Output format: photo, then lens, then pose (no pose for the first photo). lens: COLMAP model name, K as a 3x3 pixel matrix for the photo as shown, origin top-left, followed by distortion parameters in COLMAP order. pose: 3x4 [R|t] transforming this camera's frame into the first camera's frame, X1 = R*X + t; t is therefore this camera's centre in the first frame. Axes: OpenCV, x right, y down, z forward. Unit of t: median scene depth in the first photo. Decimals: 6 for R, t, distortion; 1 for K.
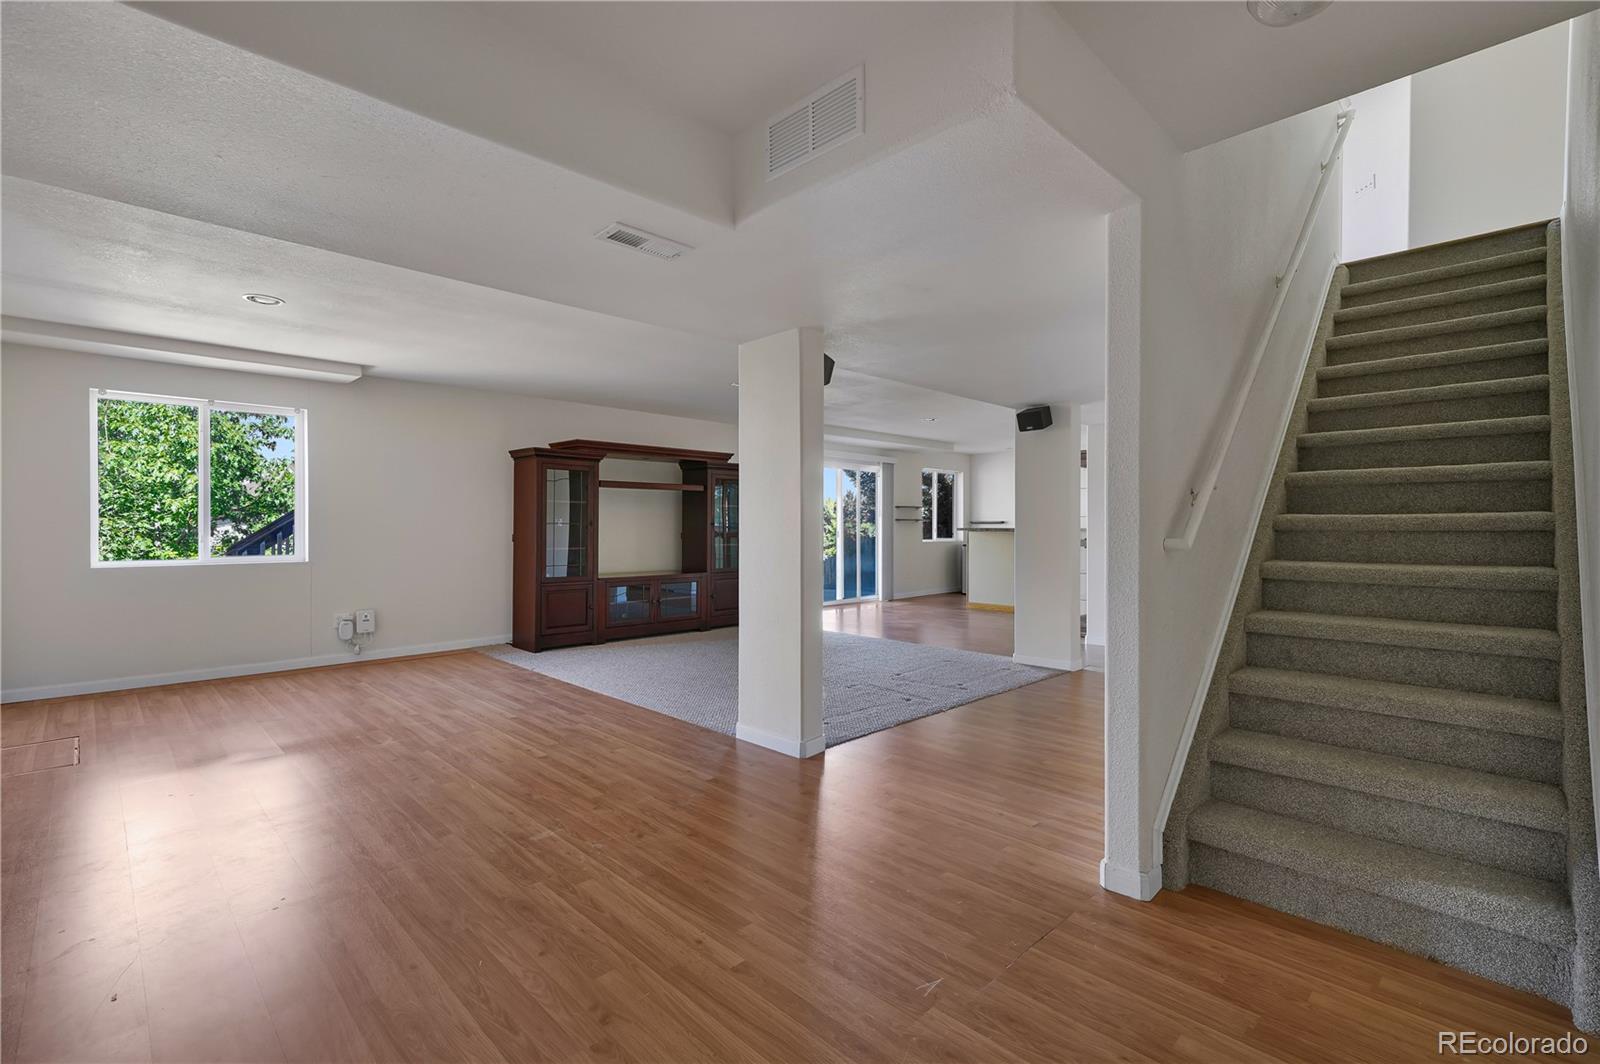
lens RADIAL K [[744.9, 0, 800.6], [0, 744.9, 531.0], [0, 0, 1]] dist [0.017620, 0.000461]
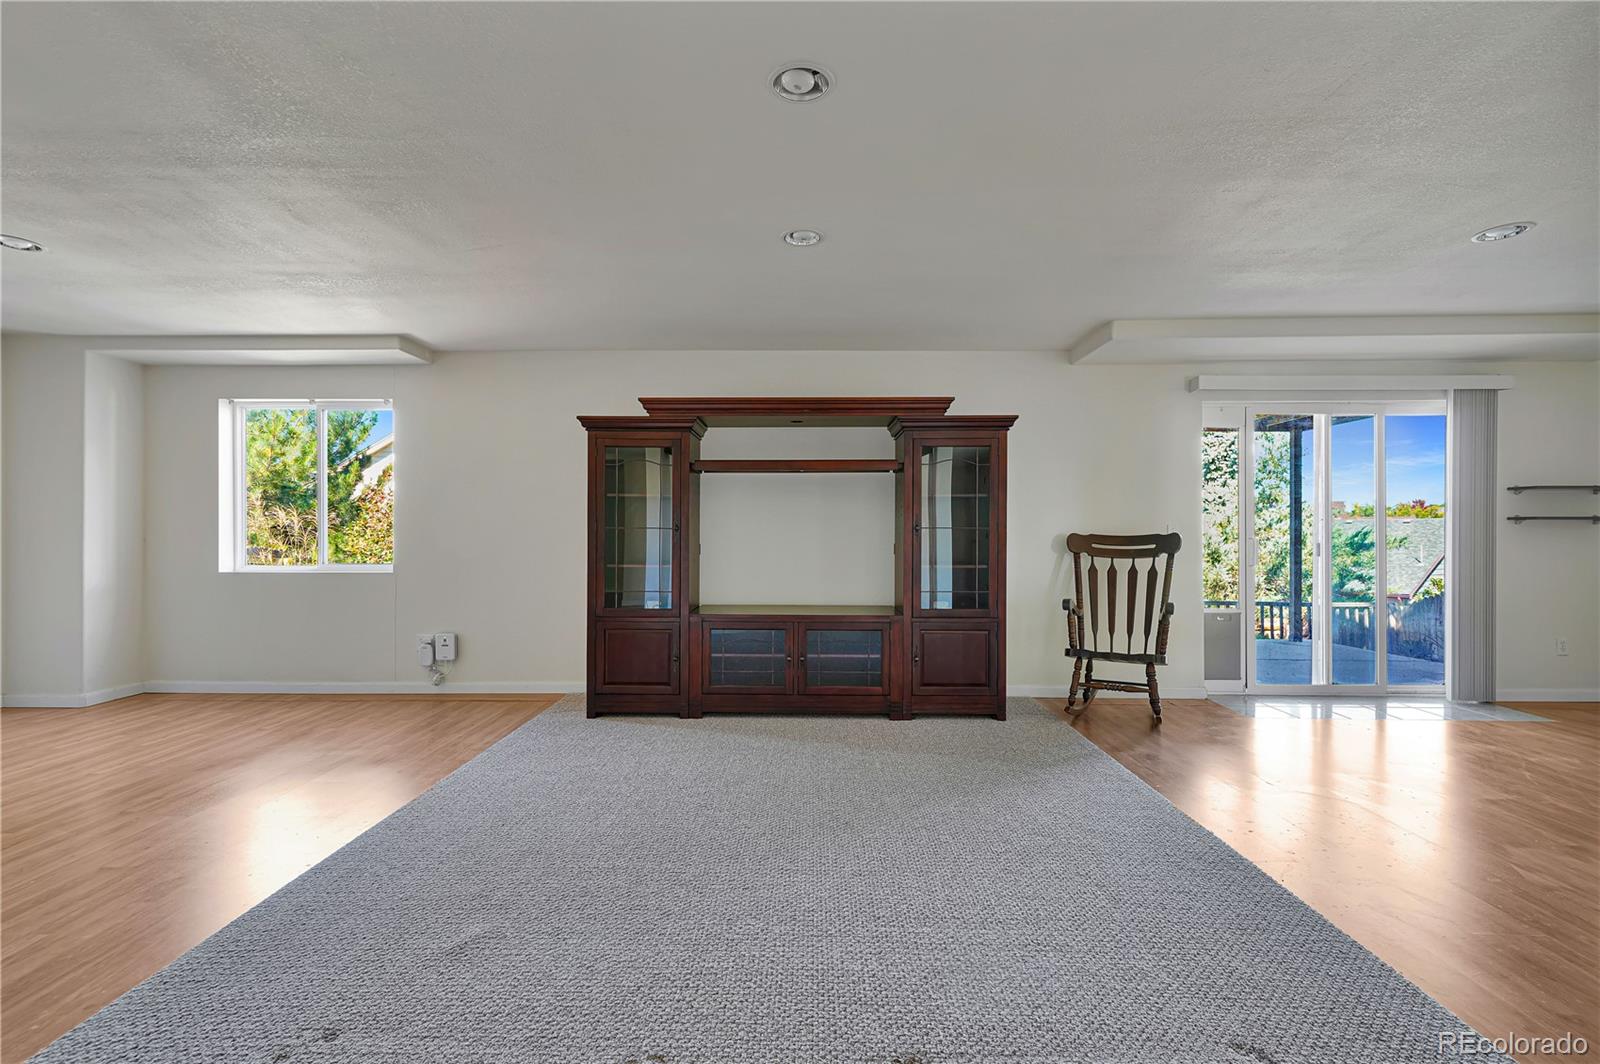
lens RADIAL K [[744.9, 0, 796.1], [0, 744.9, 527.6], [0, 0, 1]] dist [0.017620, 0.000461]
pose [[0.685797, -0.002551, -0.727788, 0.257768], [-0.005996, 0.999940, -0.009155, -0.005177], [0.727768, 0.010642, 0.685741, 0.626443]]
